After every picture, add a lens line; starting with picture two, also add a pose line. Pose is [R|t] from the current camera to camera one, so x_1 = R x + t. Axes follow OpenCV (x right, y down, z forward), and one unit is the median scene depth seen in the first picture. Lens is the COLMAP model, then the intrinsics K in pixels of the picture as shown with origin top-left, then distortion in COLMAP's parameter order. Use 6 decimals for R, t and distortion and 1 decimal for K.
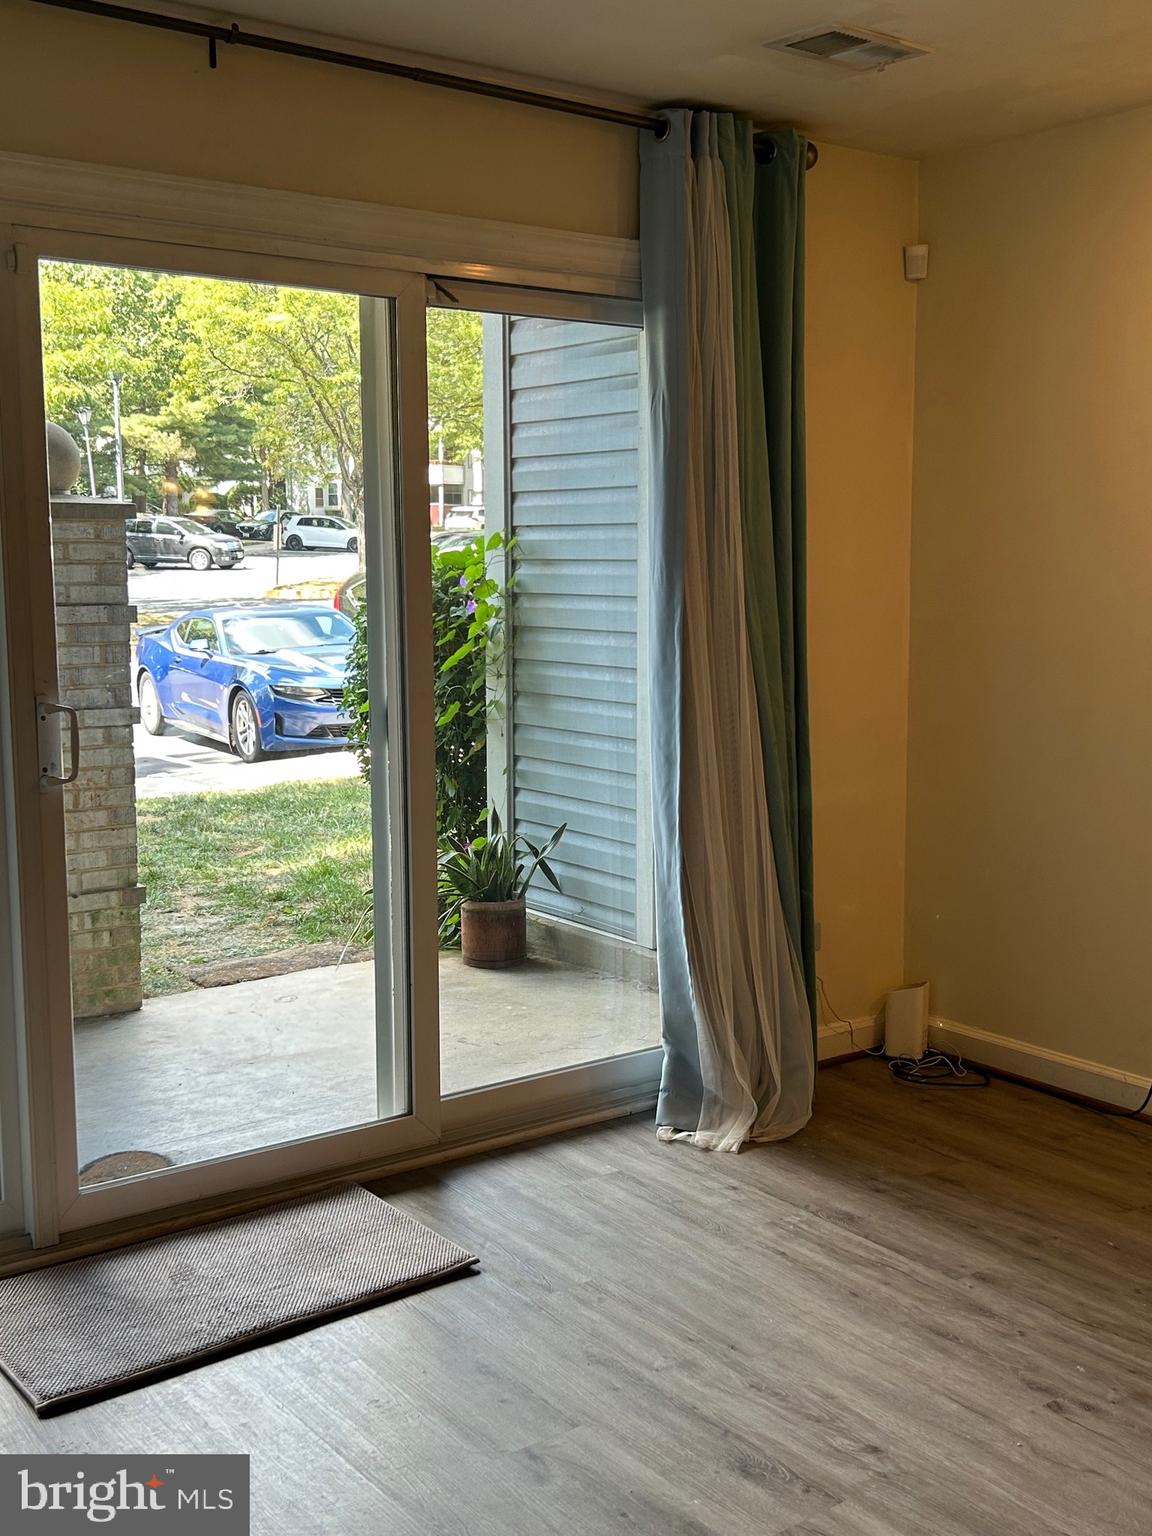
lens RADIAL K [[1664.8, 0, 598.9], [0, 1664.8, 796.7], [0, 0, 1]] dist [0.140147, -0.330238]
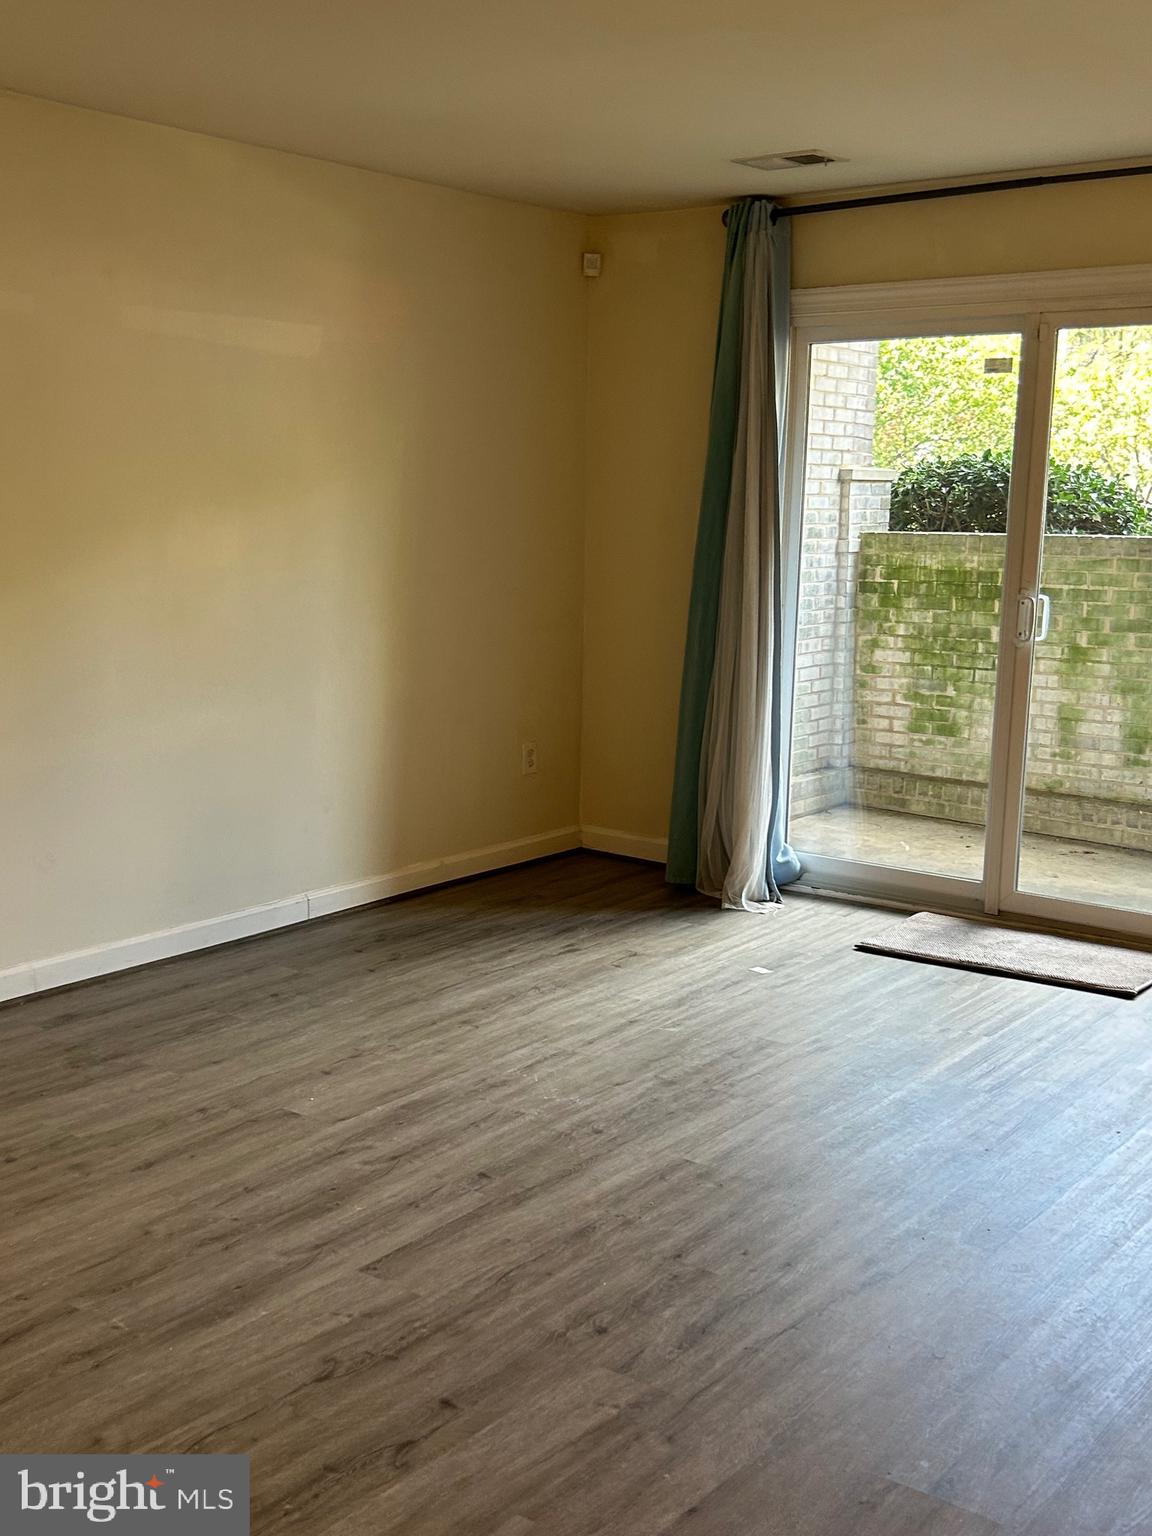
lens RADIAL K [[1664.0, 0, 572.6], [0, 1664.0, 799.8], [0, 0, 1]] dist [0.155244, -0.527343]
pose [[0.269829, 0.177769, -0.946356, 1.335817], [-0.155612, 0.977942, 0.139333, -0.018518], [0.950251, 0.109668, 0.291540, 0.109893]]
